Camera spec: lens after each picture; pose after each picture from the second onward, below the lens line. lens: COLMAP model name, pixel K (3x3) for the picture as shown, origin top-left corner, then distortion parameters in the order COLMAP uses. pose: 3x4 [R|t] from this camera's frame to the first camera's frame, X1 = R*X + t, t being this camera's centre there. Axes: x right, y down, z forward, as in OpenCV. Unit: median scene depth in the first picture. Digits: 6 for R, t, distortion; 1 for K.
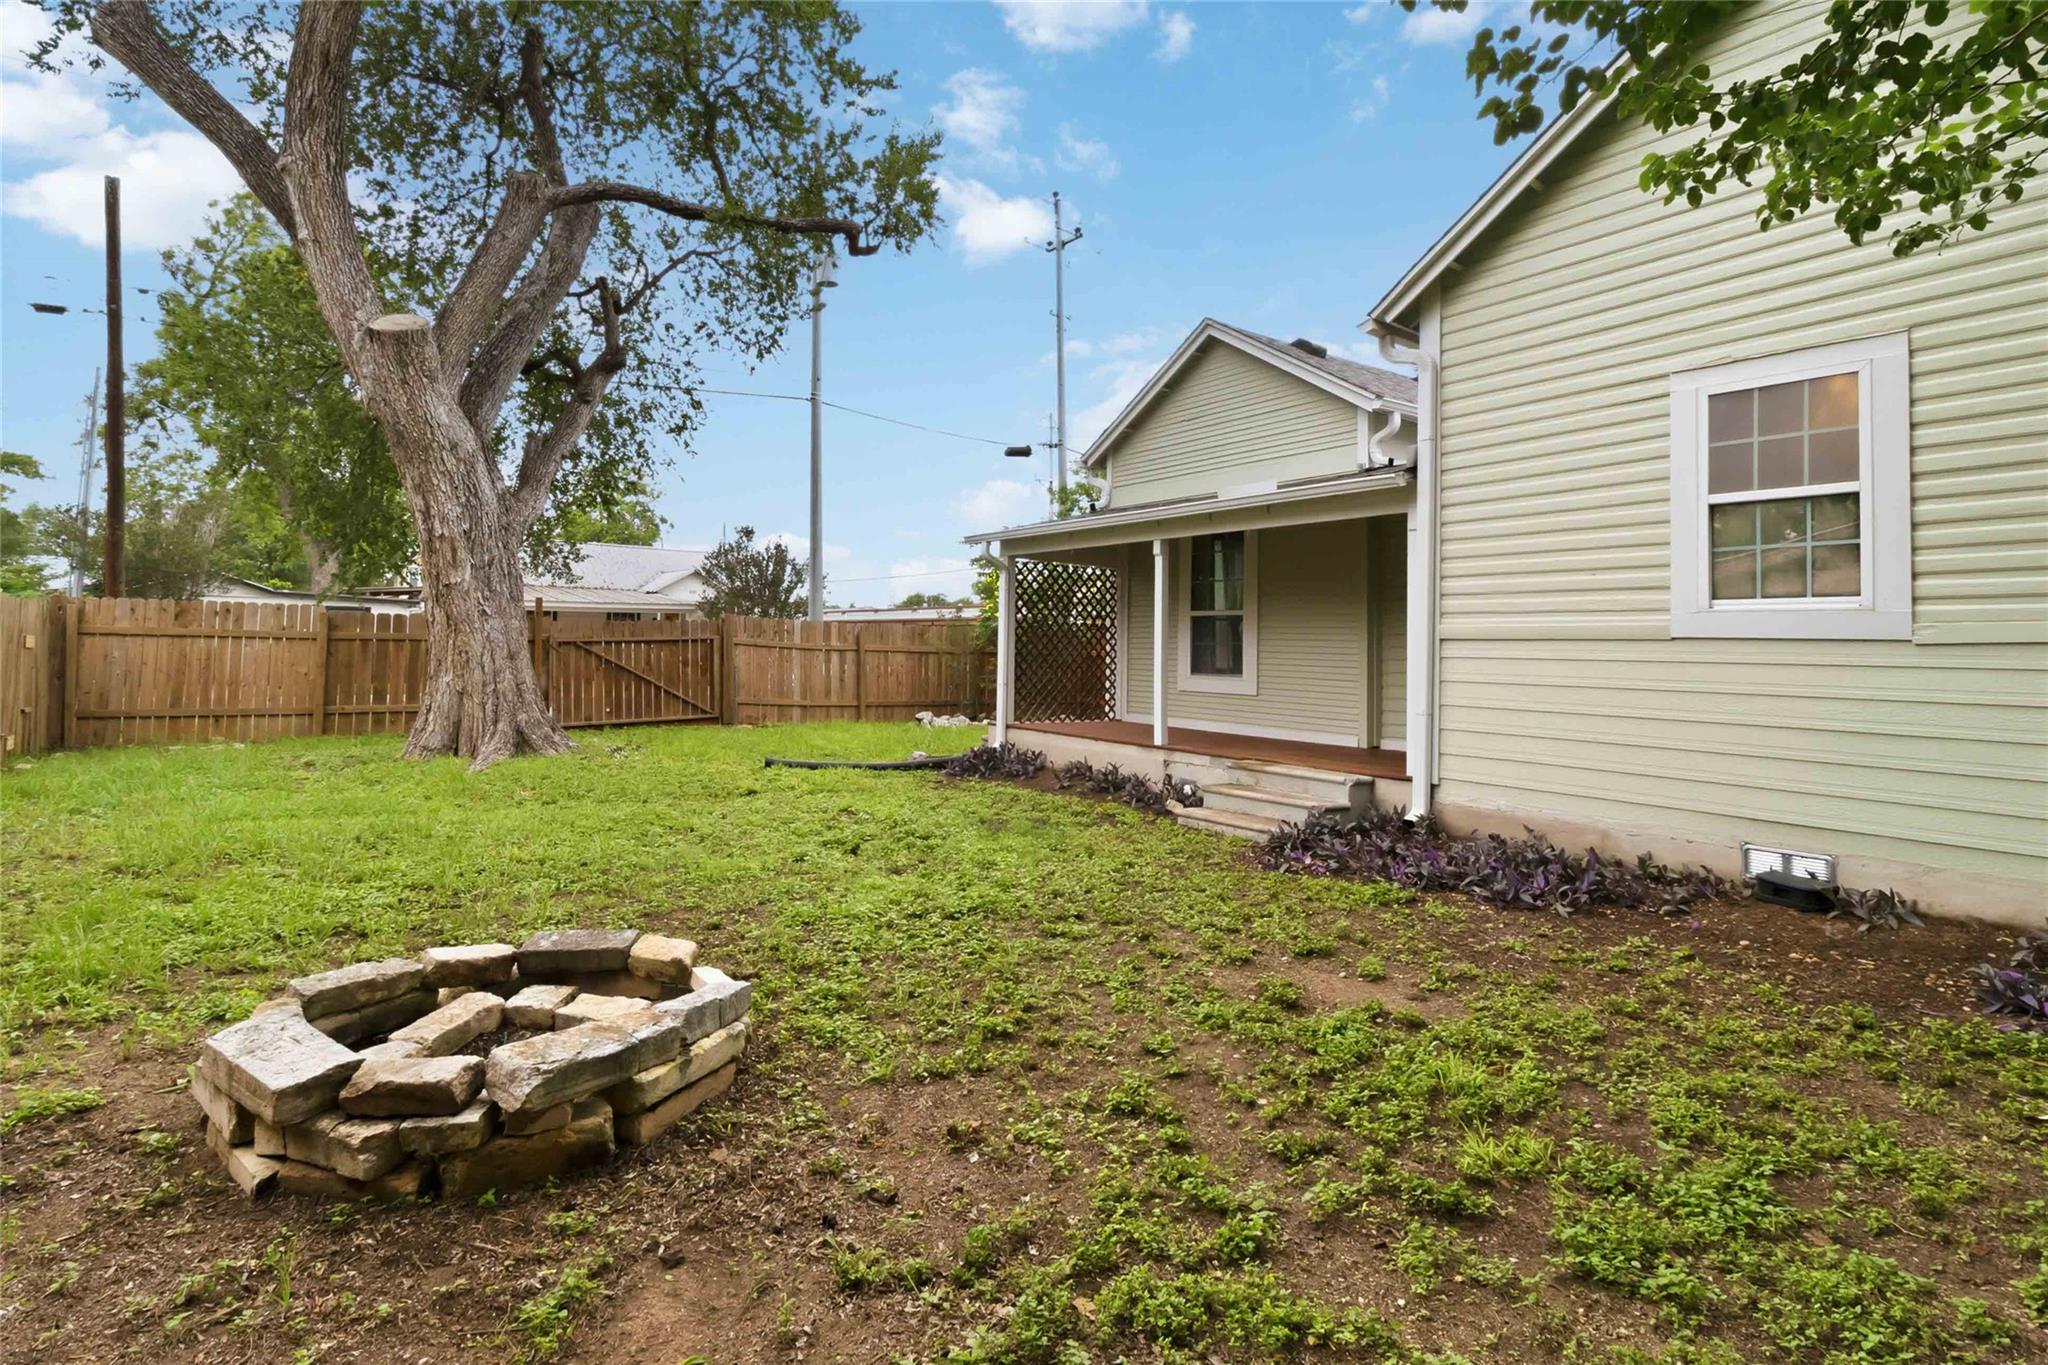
lens RADIAL K [[959.5, 0, 970.4], [0, 959.5, 634.0], [0, 0, 1]] dist [0.002871, 0.000175]
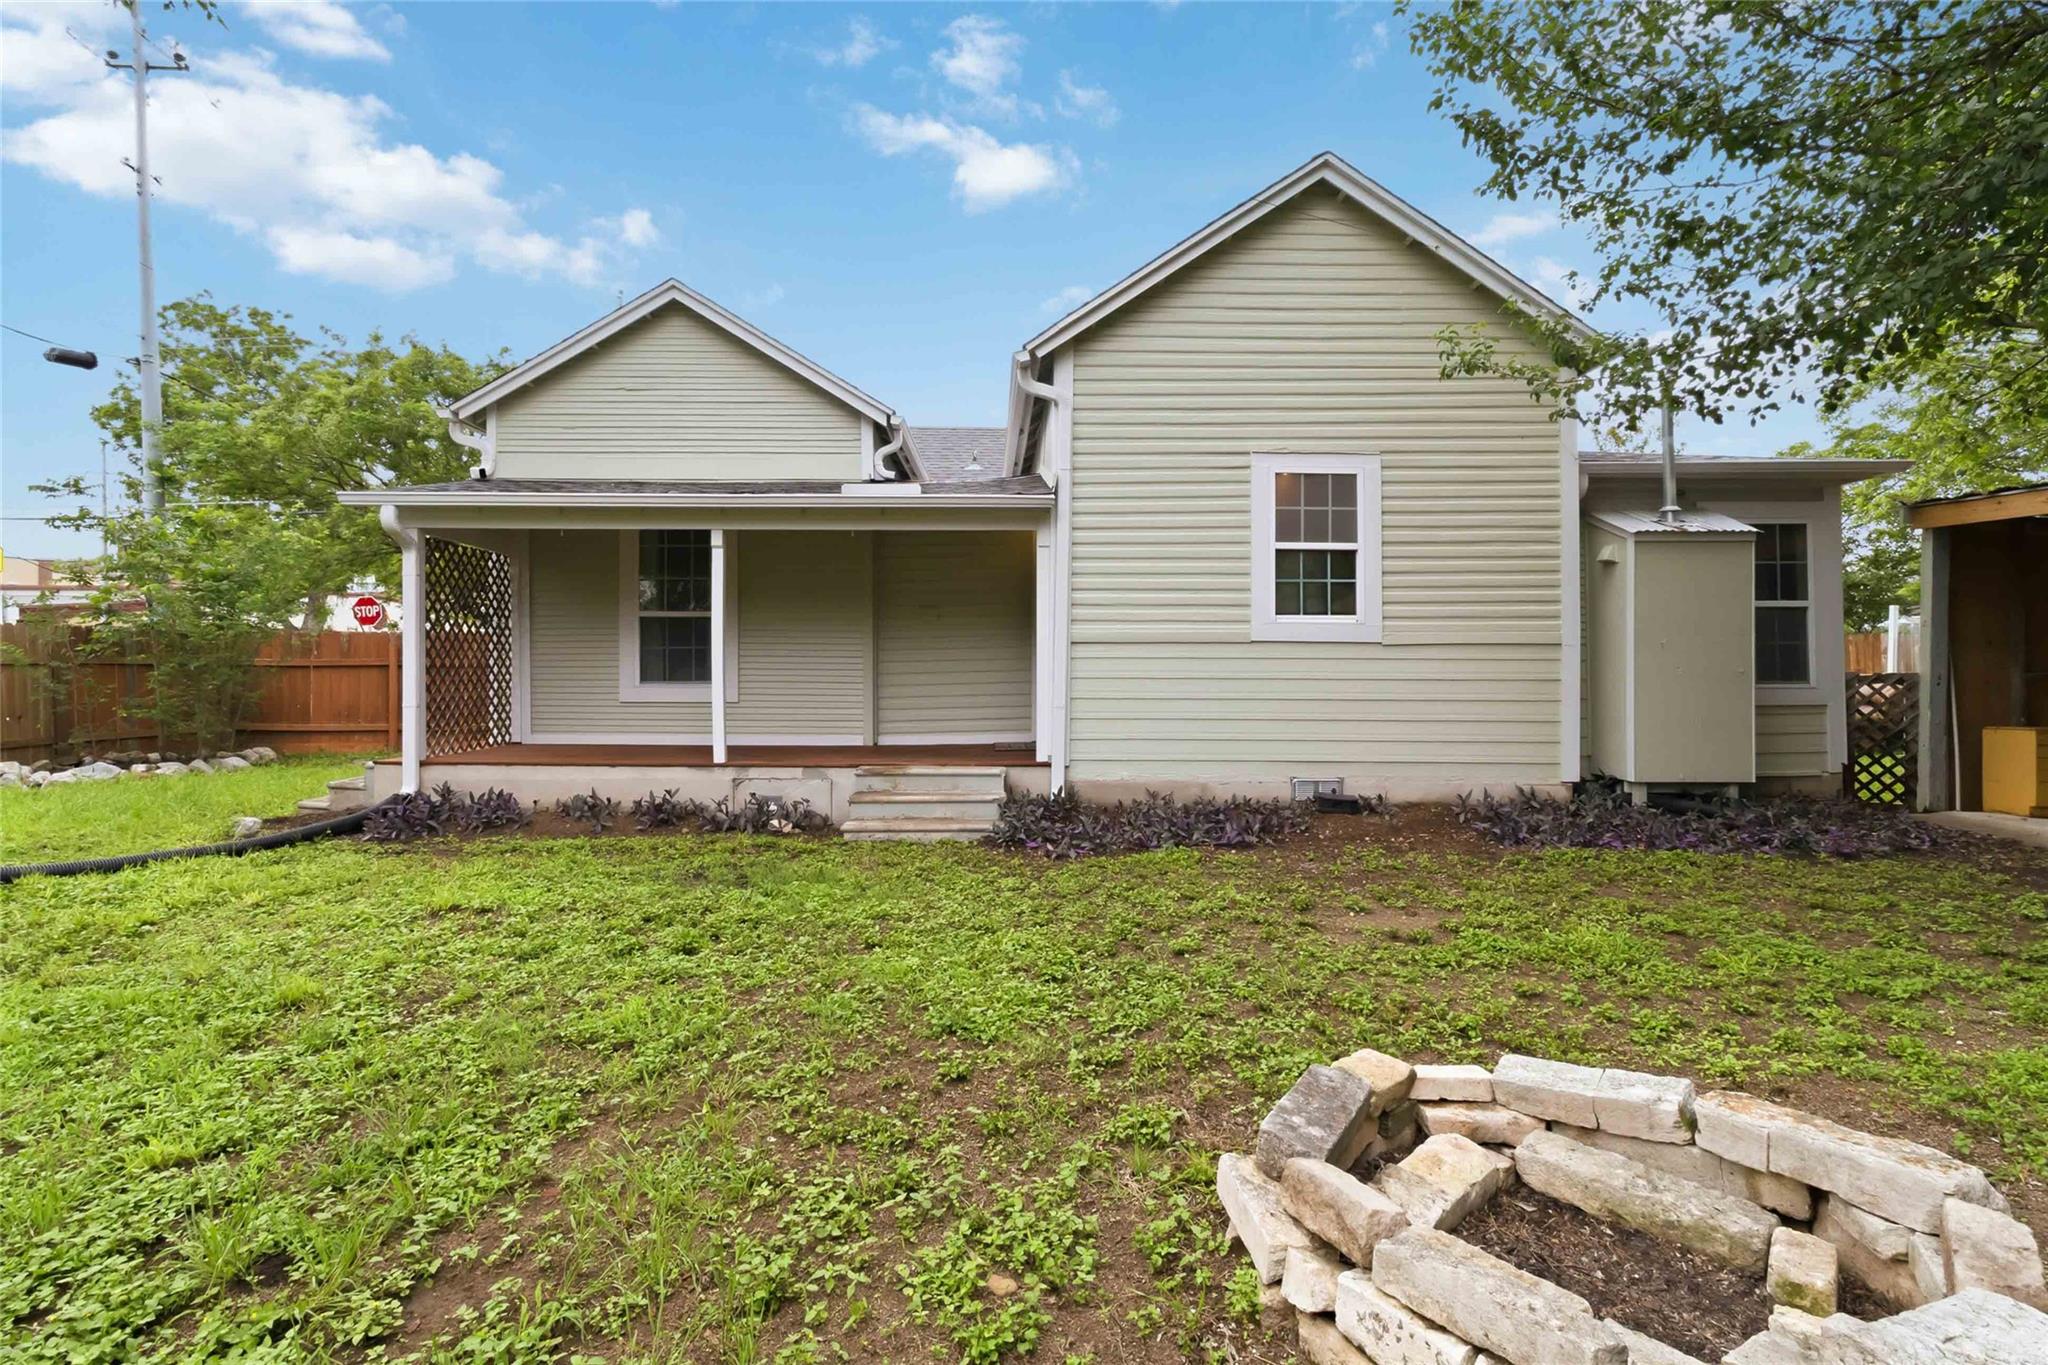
lens RADIAL K [[959.5, 0, 1021.2], [0, 959.5, 679.5], [0, 0, 1]] dist [0.002871, 0.000175]
pose [[0.584216, -0.035278, 0.810831, -0.477336], [-0.001565, 0.999004, 0.044593, -0.001979], [-0.811597, -0.027321, 0.583579, 0.349404]]
